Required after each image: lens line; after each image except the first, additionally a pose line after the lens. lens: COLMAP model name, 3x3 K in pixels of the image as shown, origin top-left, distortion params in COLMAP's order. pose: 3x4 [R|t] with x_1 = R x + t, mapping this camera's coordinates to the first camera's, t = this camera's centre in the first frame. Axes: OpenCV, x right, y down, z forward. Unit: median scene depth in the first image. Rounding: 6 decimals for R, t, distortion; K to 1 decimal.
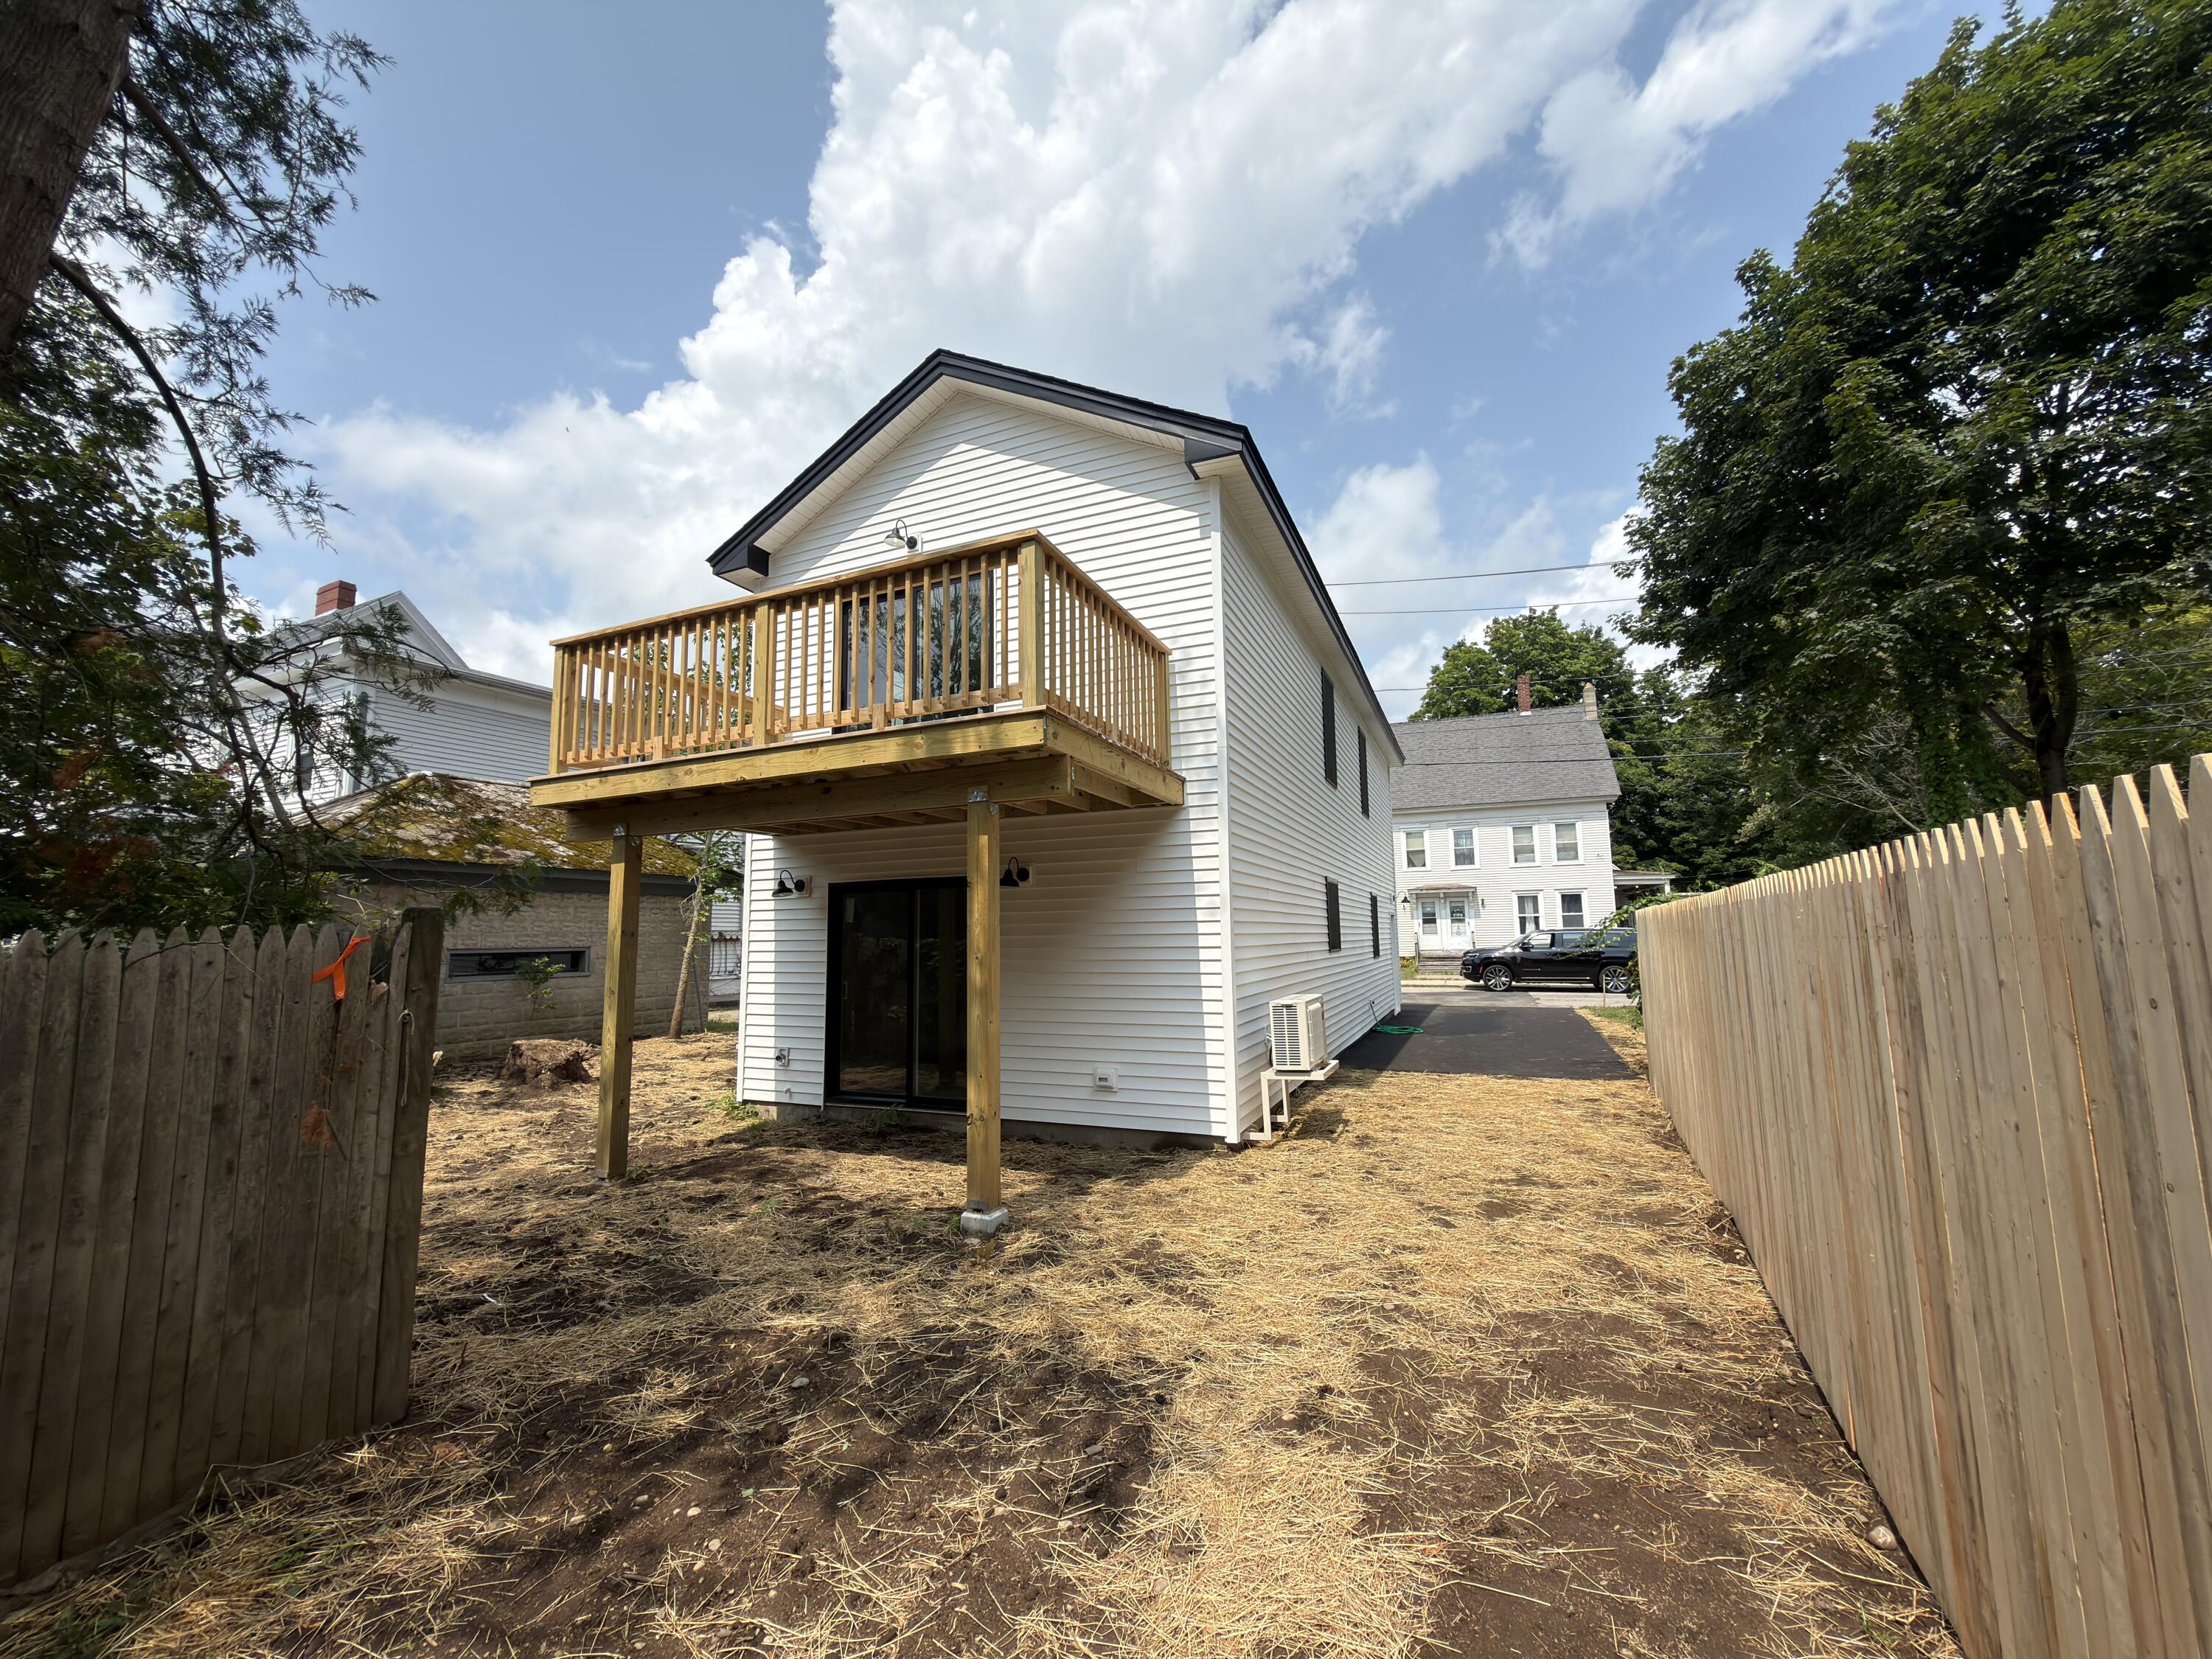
lens RADIAL K [[865.4, 0, 1106.0], [0, 865.4, 829.5], [0, 0, 1]] dist [0.001271, 0.000086]
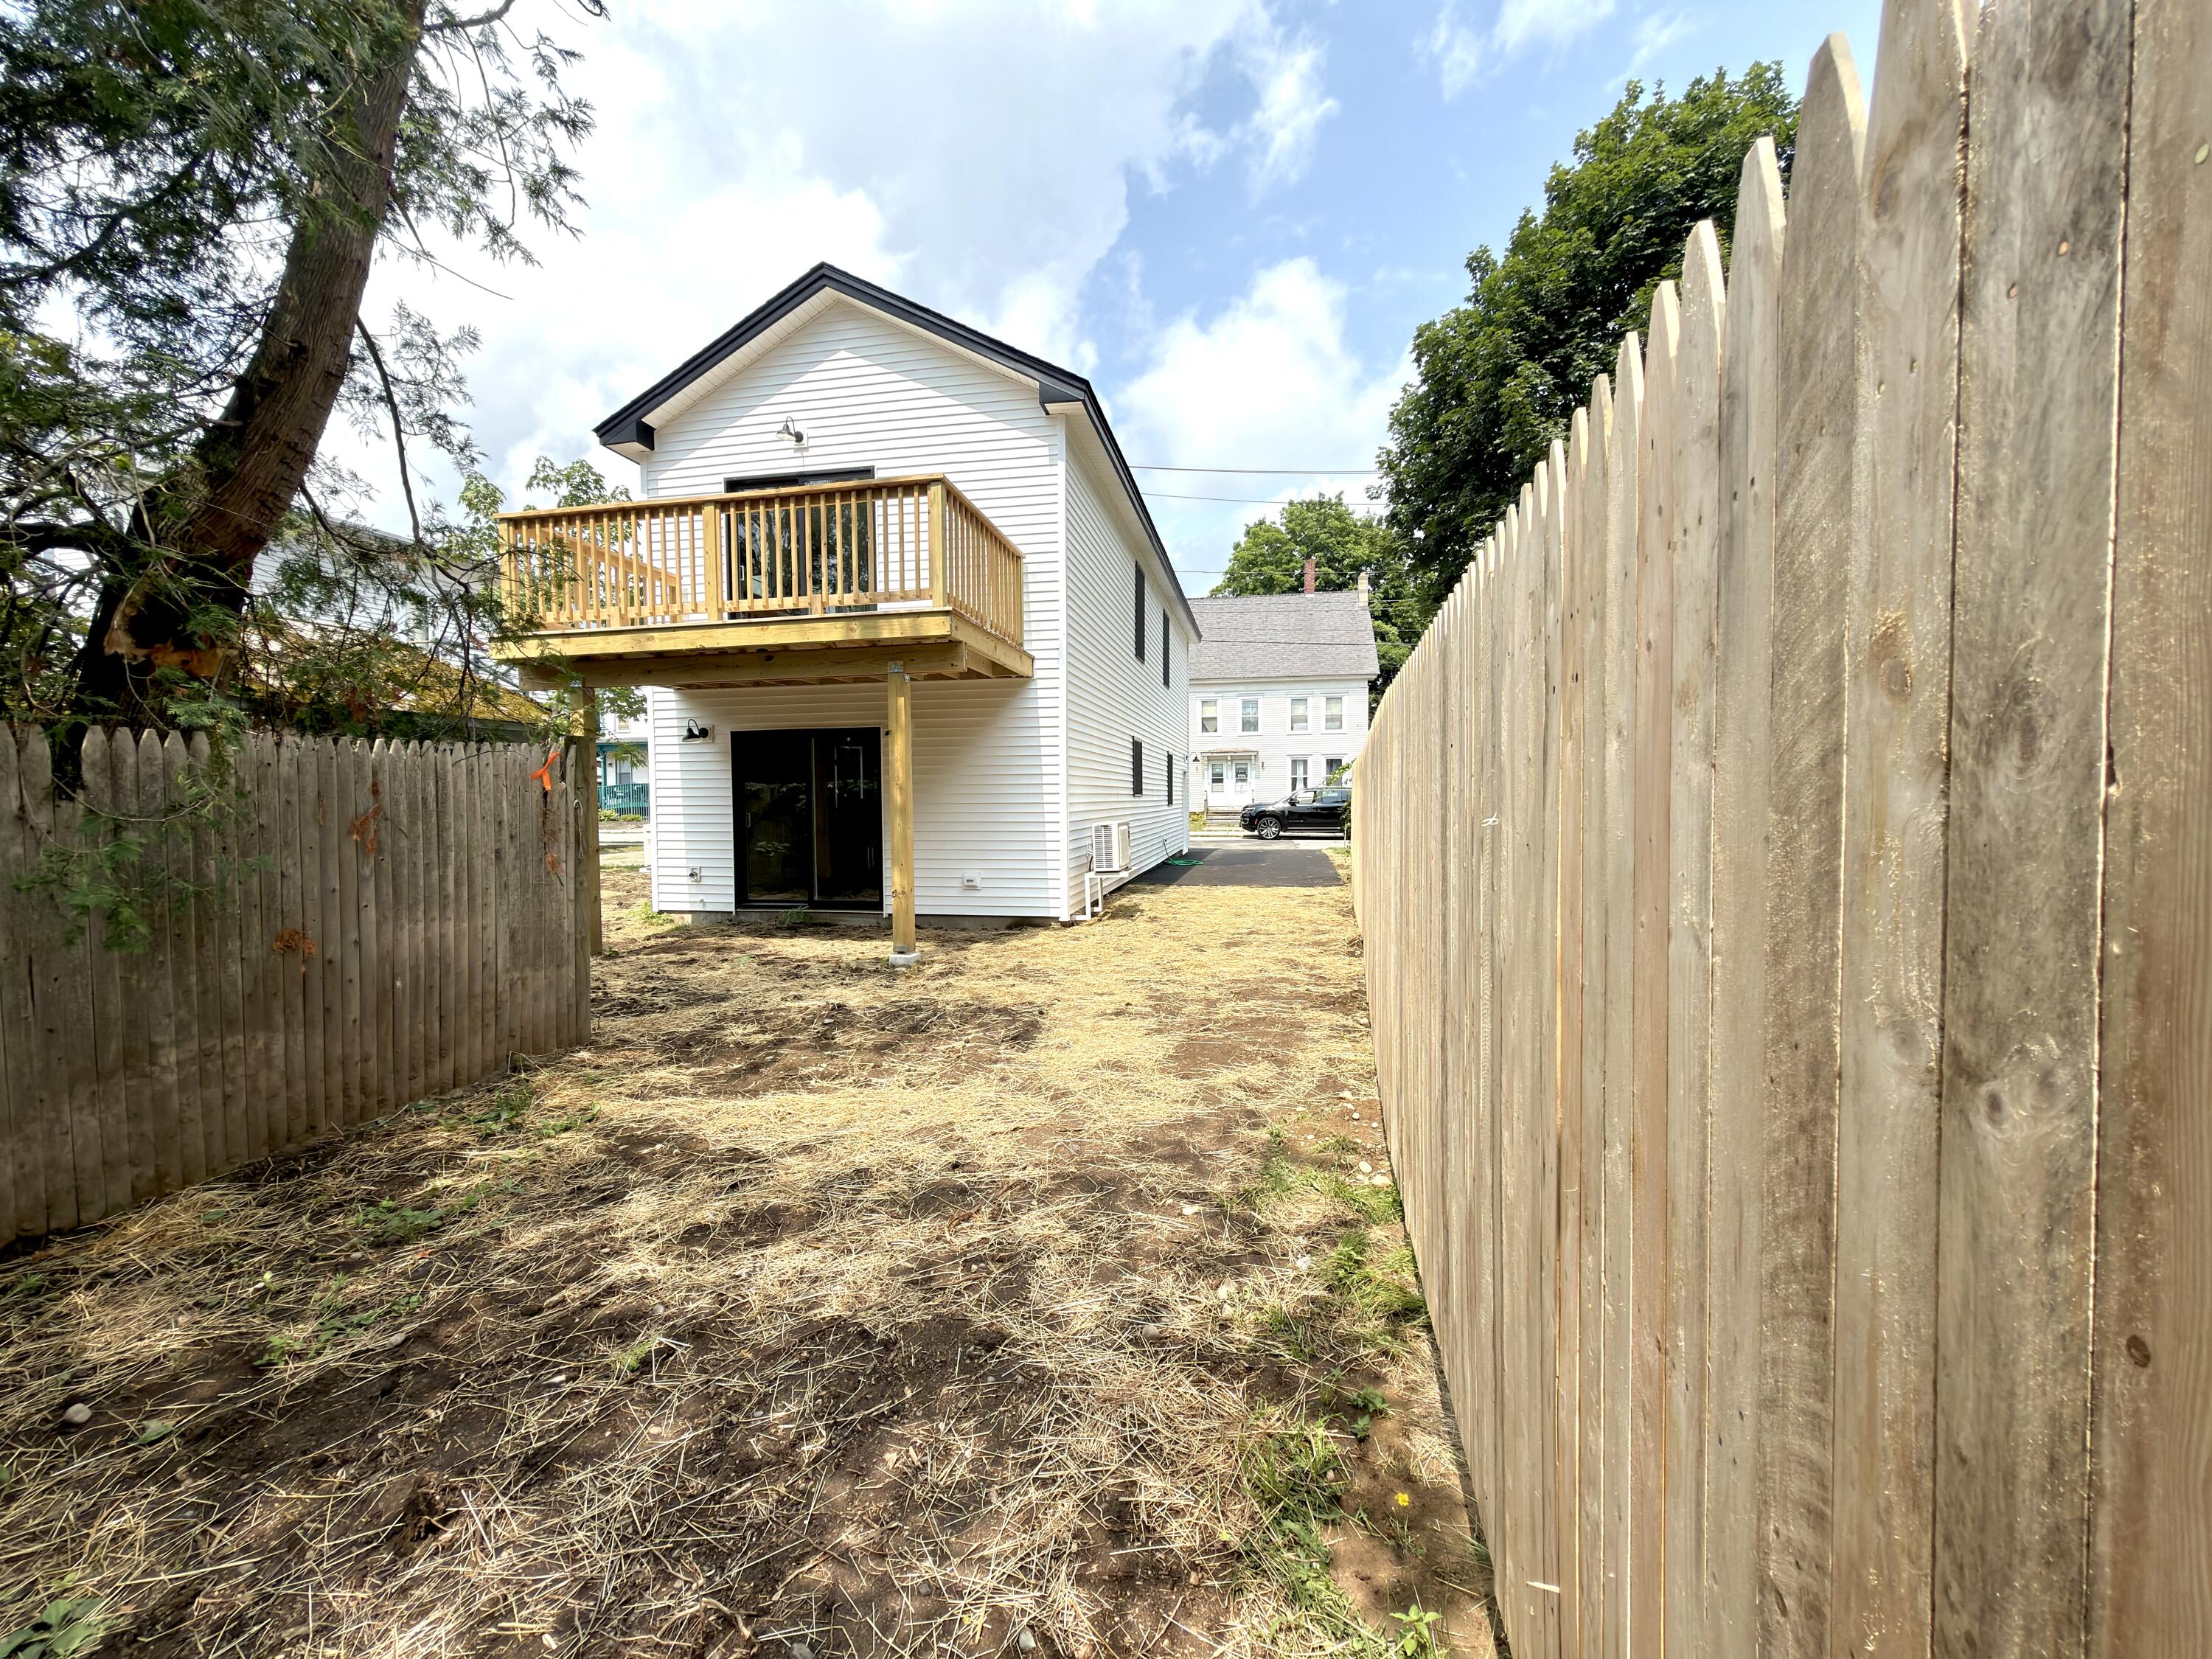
lens RADIAL K [[865.4, 0, 1106.0], [0, 865.4, 829.5], [0, 0, 1]] dist [0.001271, 0.000086]
pose [[0.975199, -0.002891, 0.221311, -0.082885], [-0.032224, 0.987406, 0.154890, -0.005922], [-0.218971, -0.158180, 0.962824, -0.292458]]
